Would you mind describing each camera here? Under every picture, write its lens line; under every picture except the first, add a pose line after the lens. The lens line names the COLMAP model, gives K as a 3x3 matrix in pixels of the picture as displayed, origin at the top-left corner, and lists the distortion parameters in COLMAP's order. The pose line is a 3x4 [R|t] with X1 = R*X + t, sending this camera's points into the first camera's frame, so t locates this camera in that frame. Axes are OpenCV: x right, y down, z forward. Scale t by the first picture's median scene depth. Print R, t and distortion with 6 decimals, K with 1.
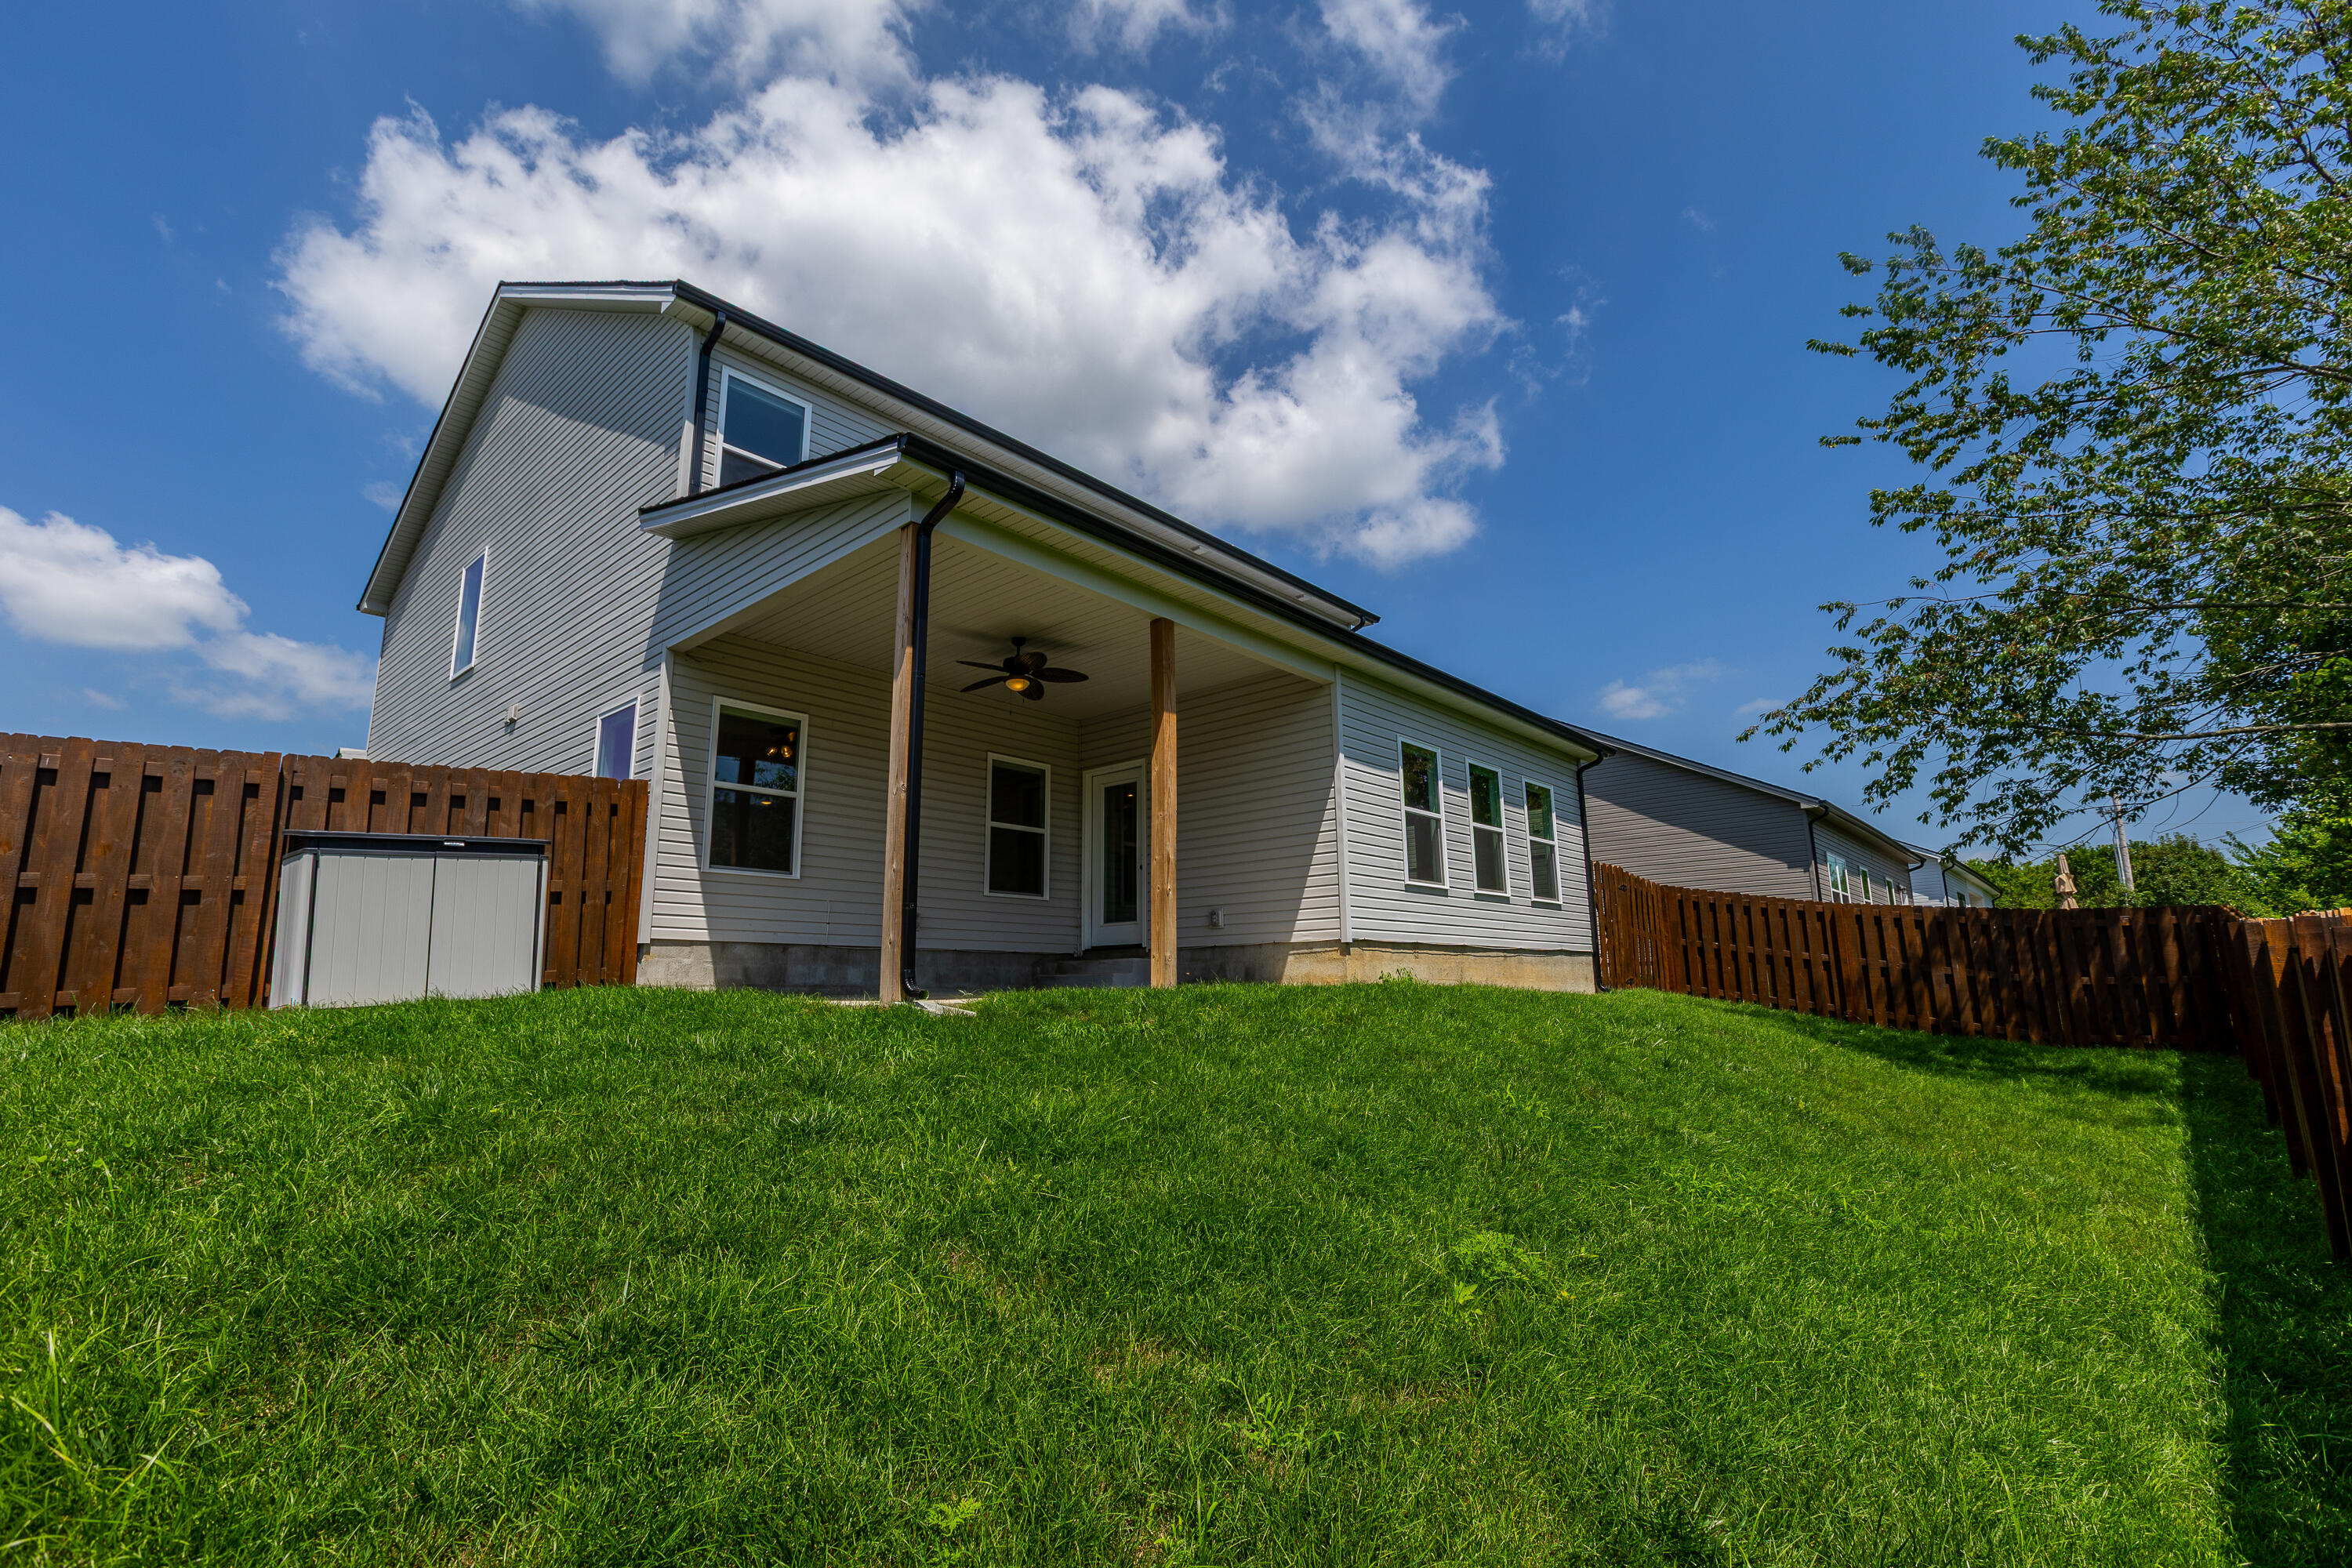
lens RADIAL K [[1041.3, 0, 1179.3], [0, 1041.3, 793.1], [0, 0, 1]] dist [0.000759, 0.000139]
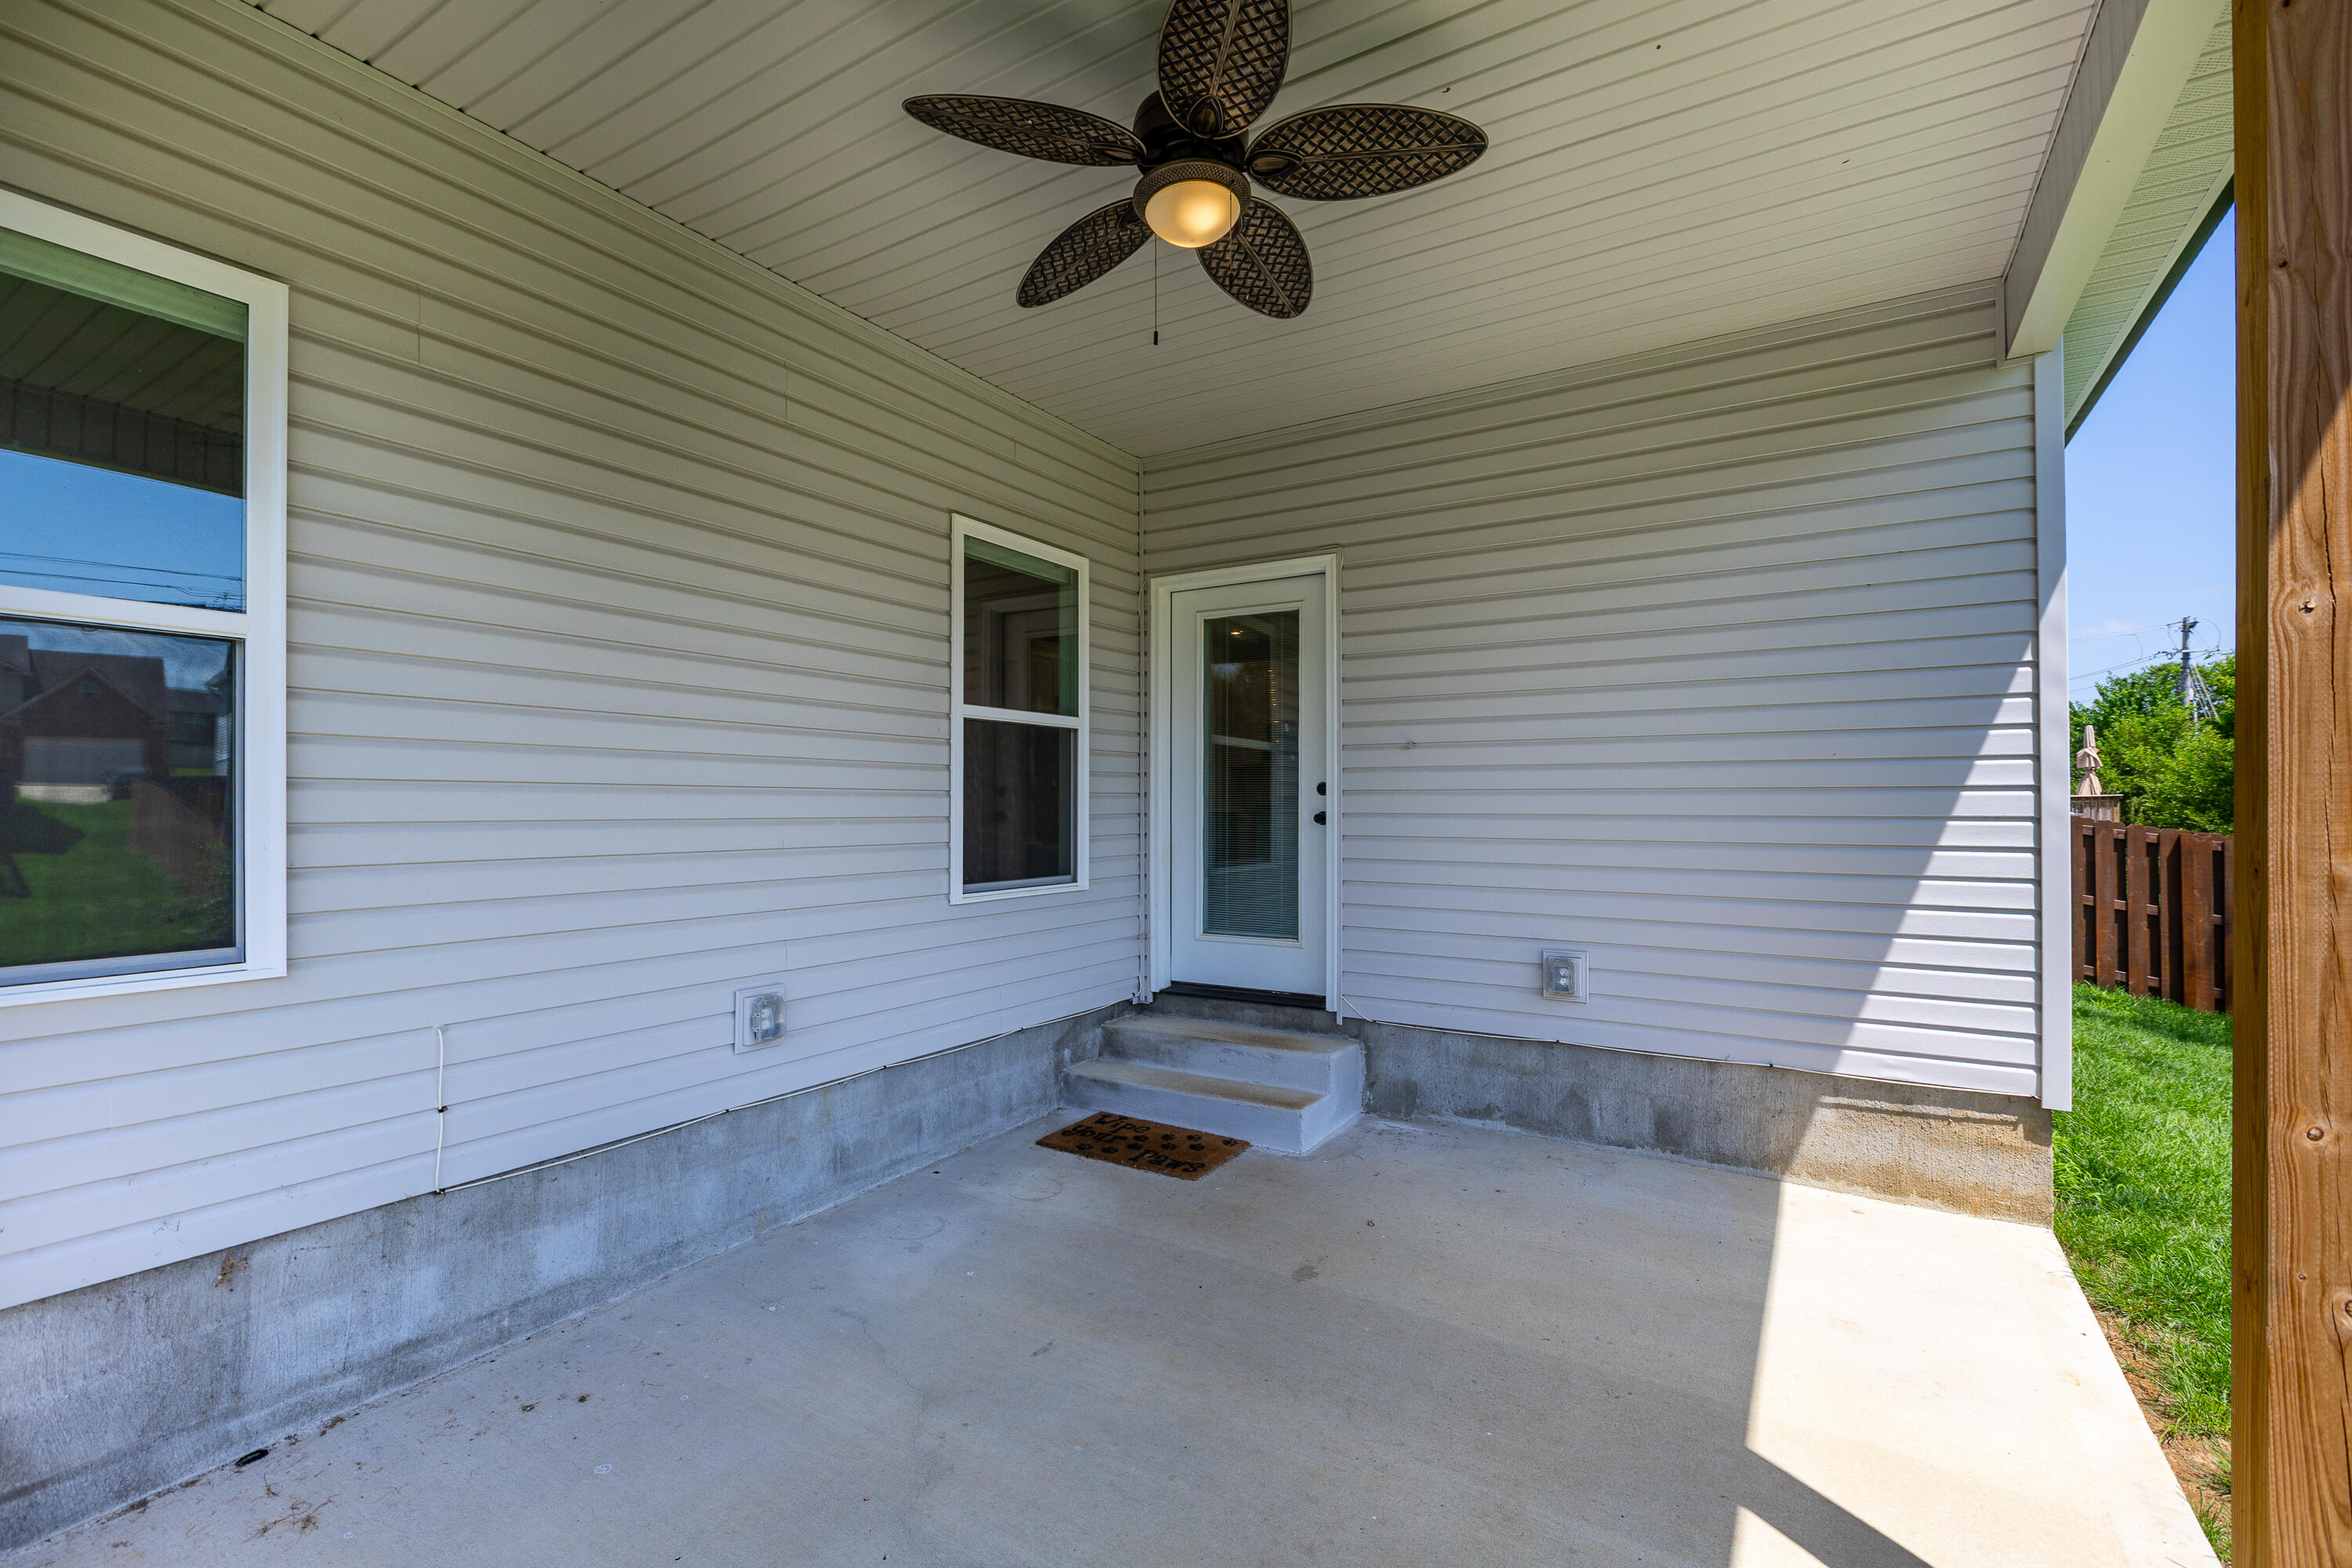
lens RADIAL K [[1041.3, 0, 1179.3], [0, 1041.3, 793.1], [0, 0, 1]] dist [0.000759, 0.000139]
pose [[0.985225, 0.013877, 0.170704, -0.164253], [-0.043779, 0.984004, 0.172683, -0.009280], [-0.165577, -0.177604, 0.970073, 0.604485]]
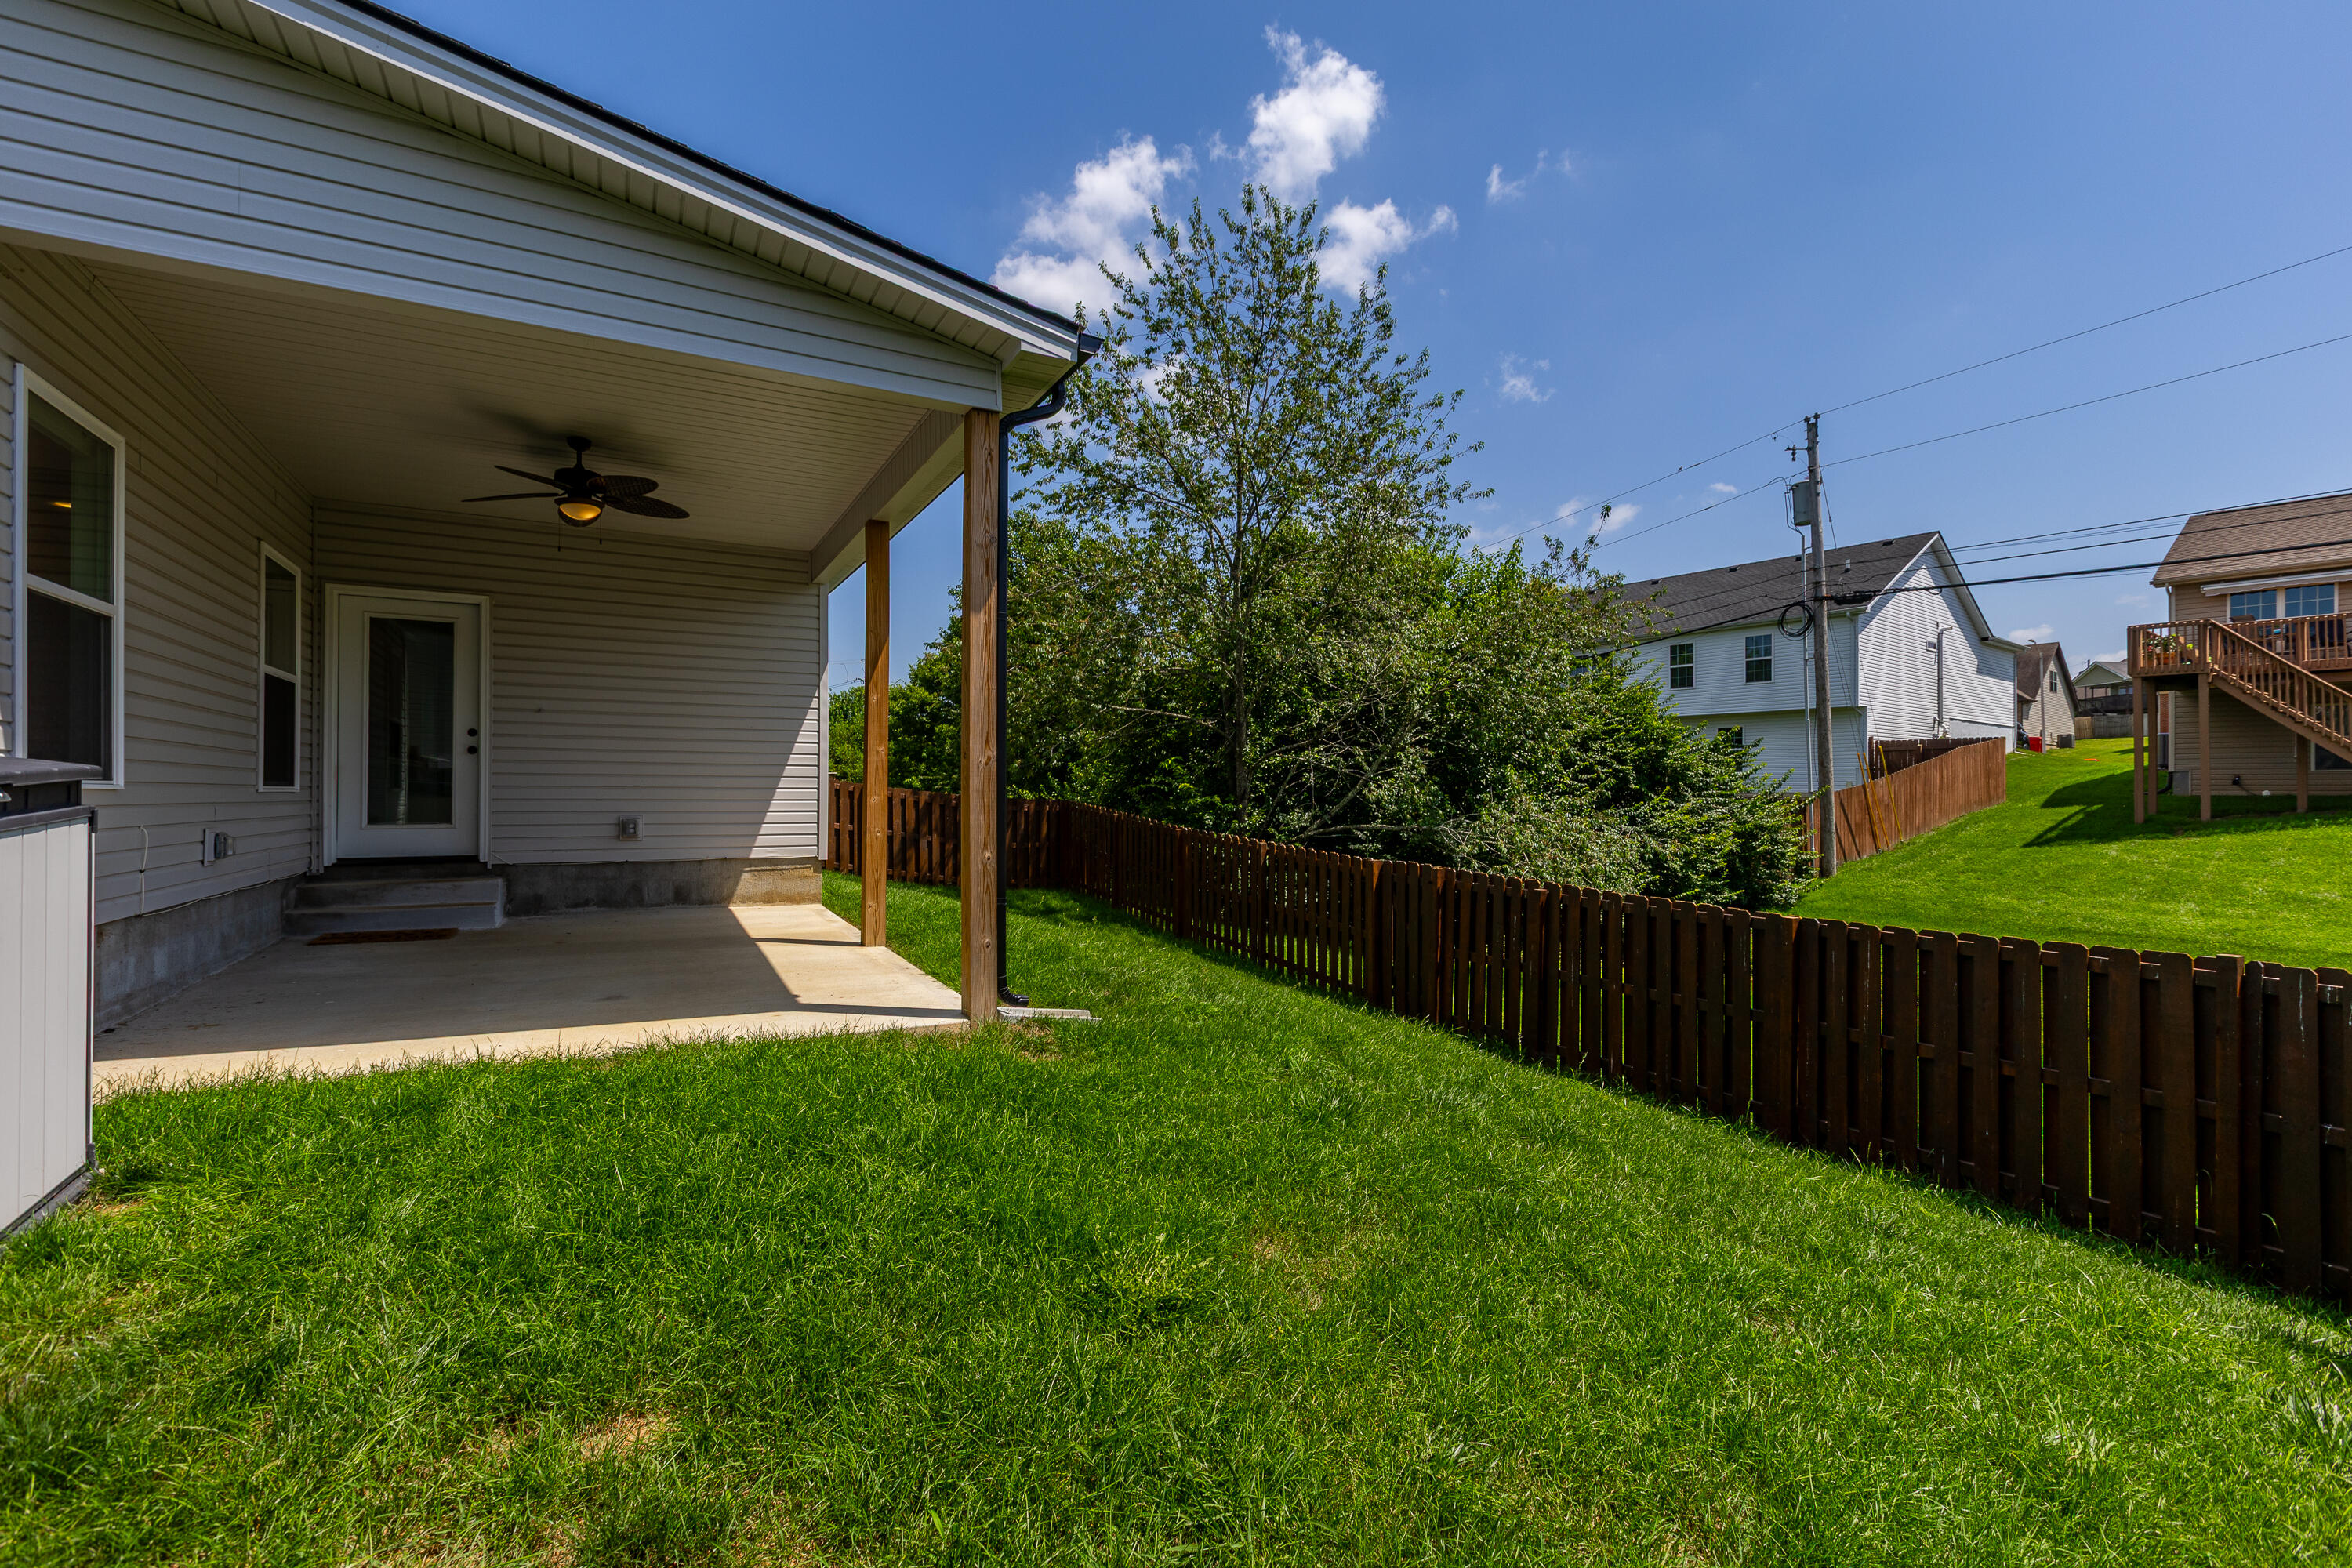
lens RADIAL K [[1022.7, 0, 1176.0], [0, 1022.7, 784.0], [0, 0, 1]] dist [0.000546, 0.000269]
pose [[0.334240, 0.020748, 0.942260, -0.533780], [-0.184994, 0.981754, 0.044004, -0.025638], [-0.924154, -0.189020, 0.331980, 0.321827]]
